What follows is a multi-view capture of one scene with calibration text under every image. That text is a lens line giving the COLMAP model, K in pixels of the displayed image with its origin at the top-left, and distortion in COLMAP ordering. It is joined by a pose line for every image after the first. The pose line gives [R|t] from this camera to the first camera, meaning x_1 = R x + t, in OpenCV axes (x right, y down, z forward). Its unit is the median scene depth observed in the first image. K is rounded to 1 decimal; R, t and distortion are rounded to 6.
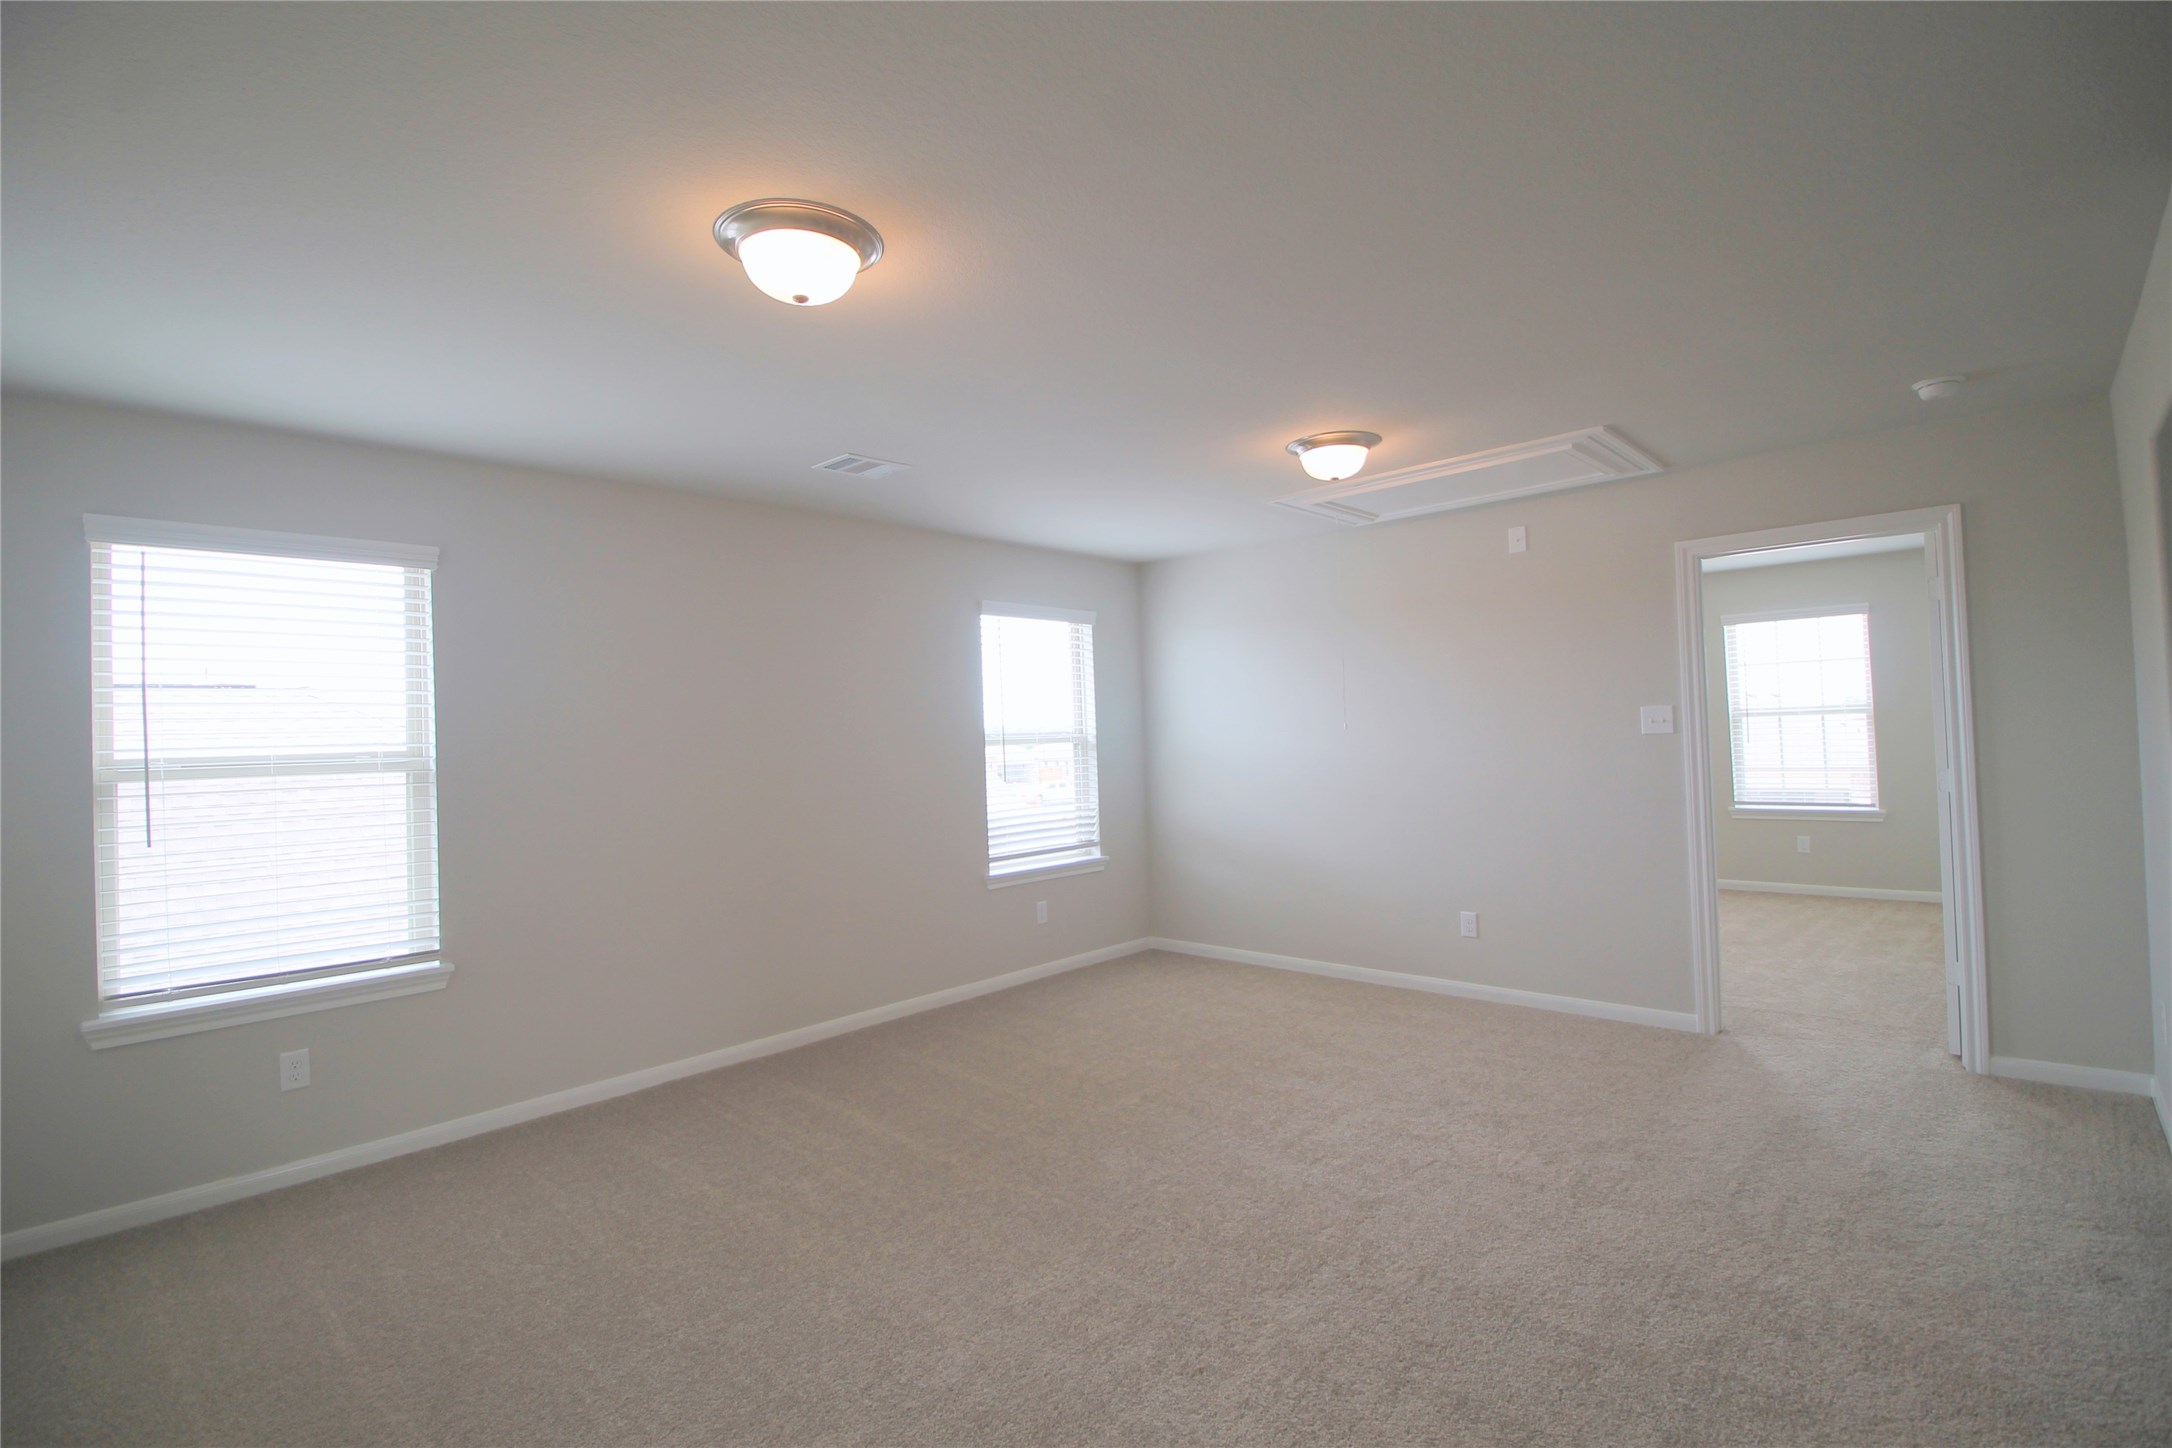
lens RADIAL K [[1015.8, 0, 1084.3], [0, 1015.8, 720.9], [0, 0, 1]] dist [-0.008569, -0.006957]
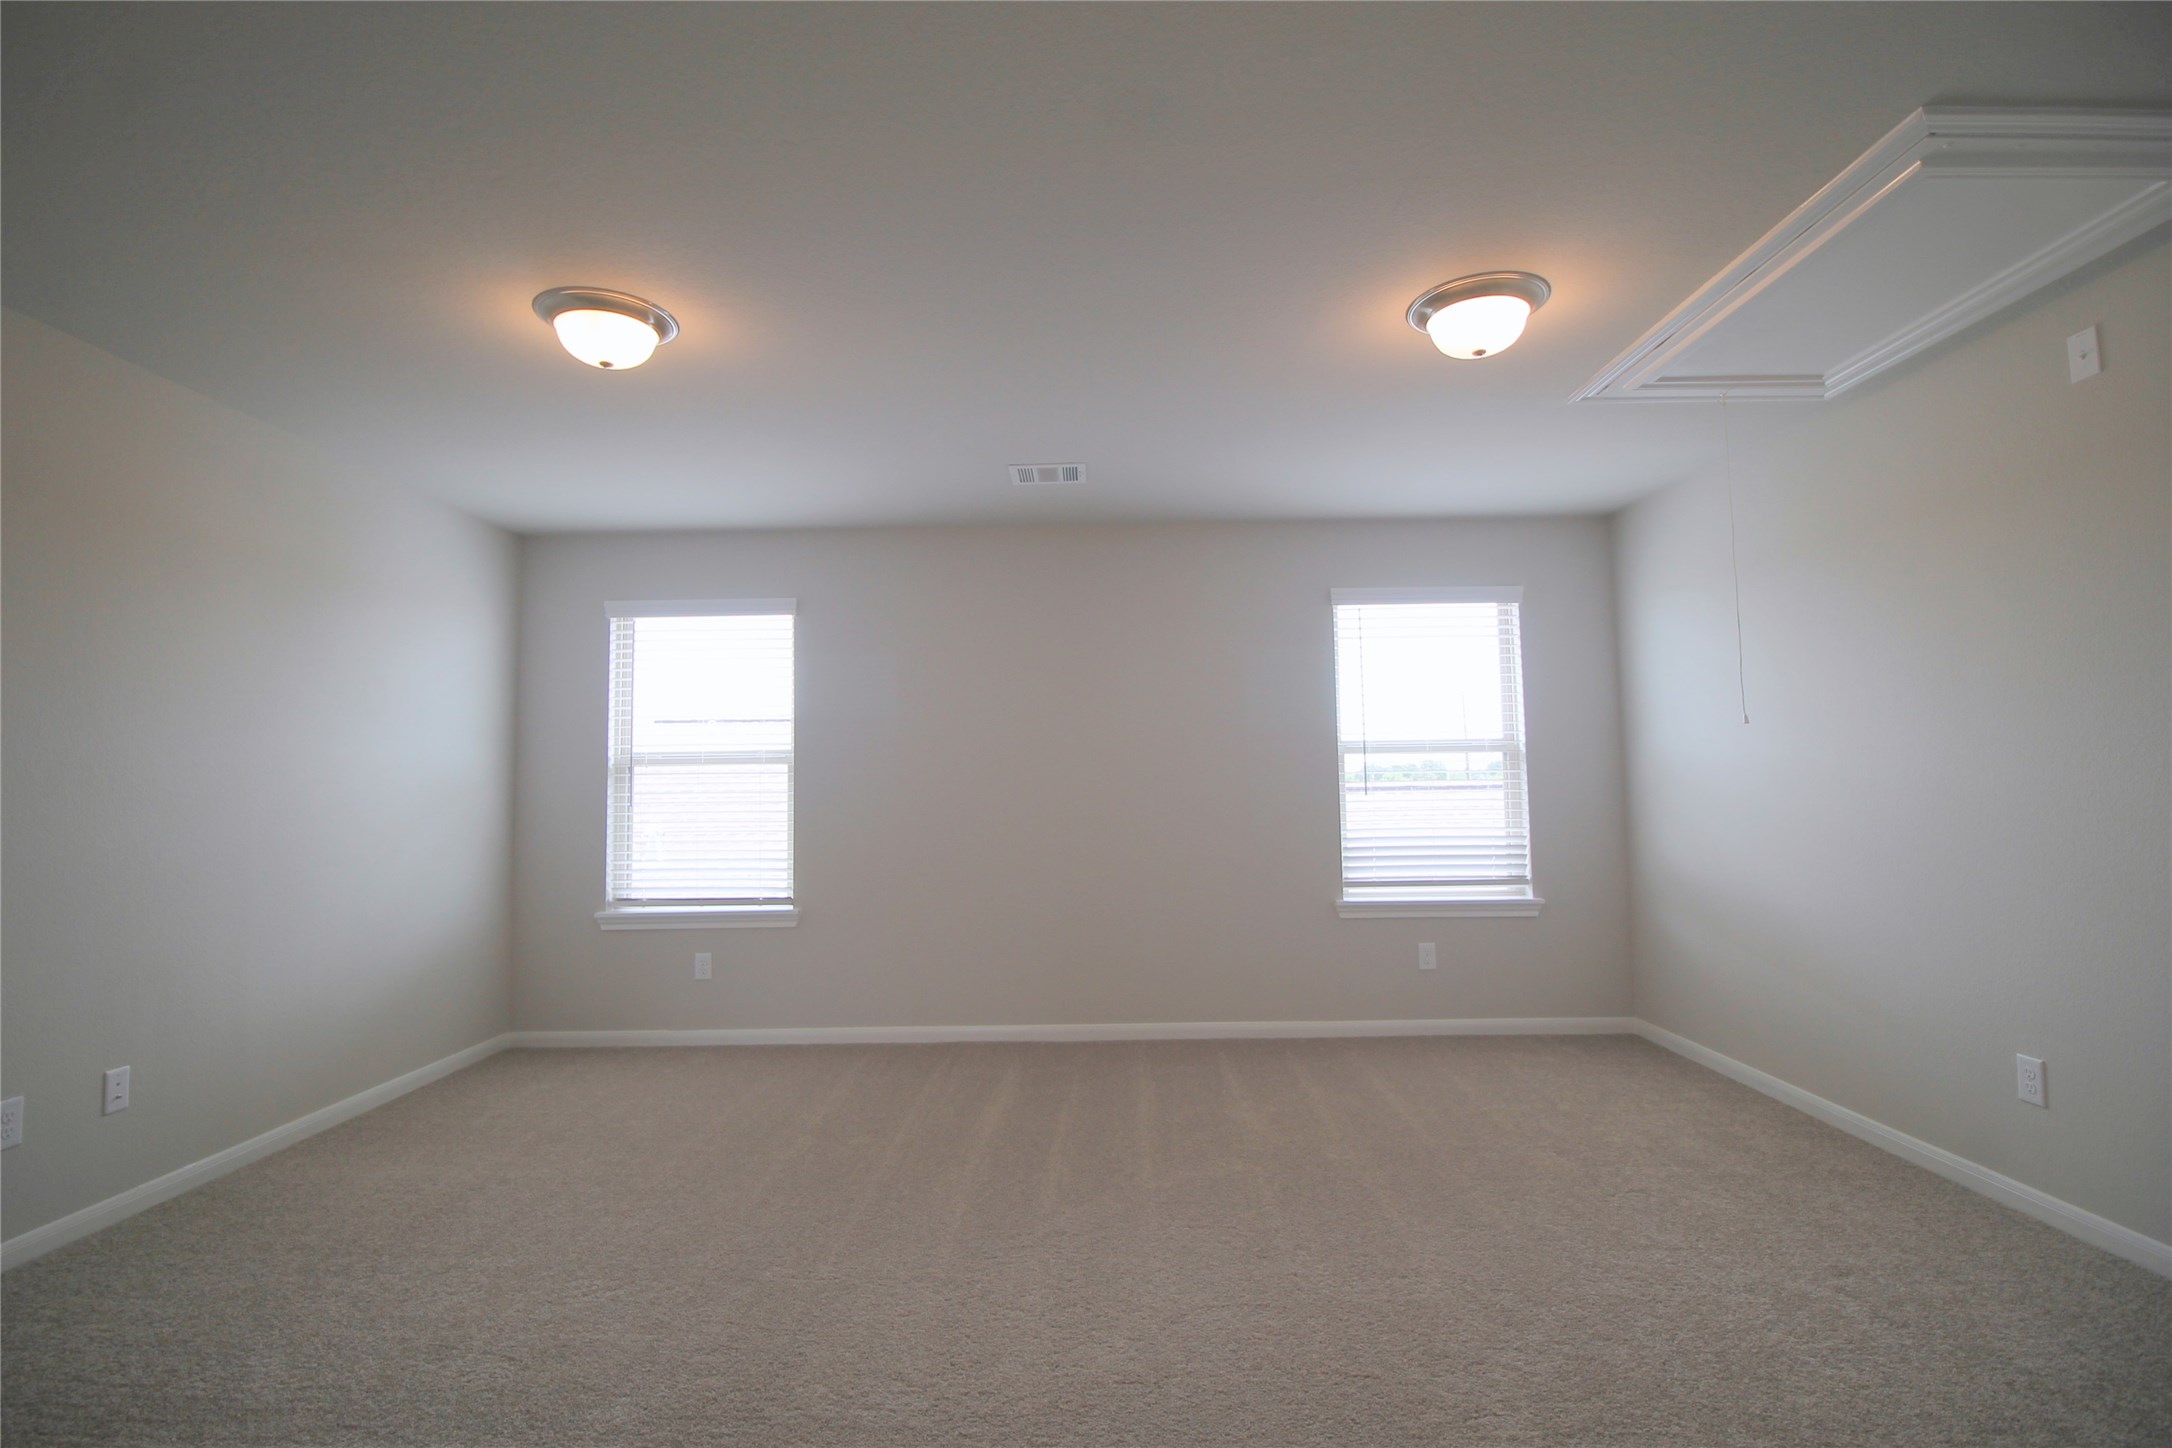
lens RADIAL K [[1015.8, 0, 1079.7], [0, 1015.8, 716.5], [0, 0, 1]] dist [-0.008569, -0.006957]
pose [[0.675541, -0.026498, -0.736846, 0.400759], [0.003103, 0.999447, -0.033097, 0.021255], [0.737316, 0.020072, 0.675250, 0.240895]]
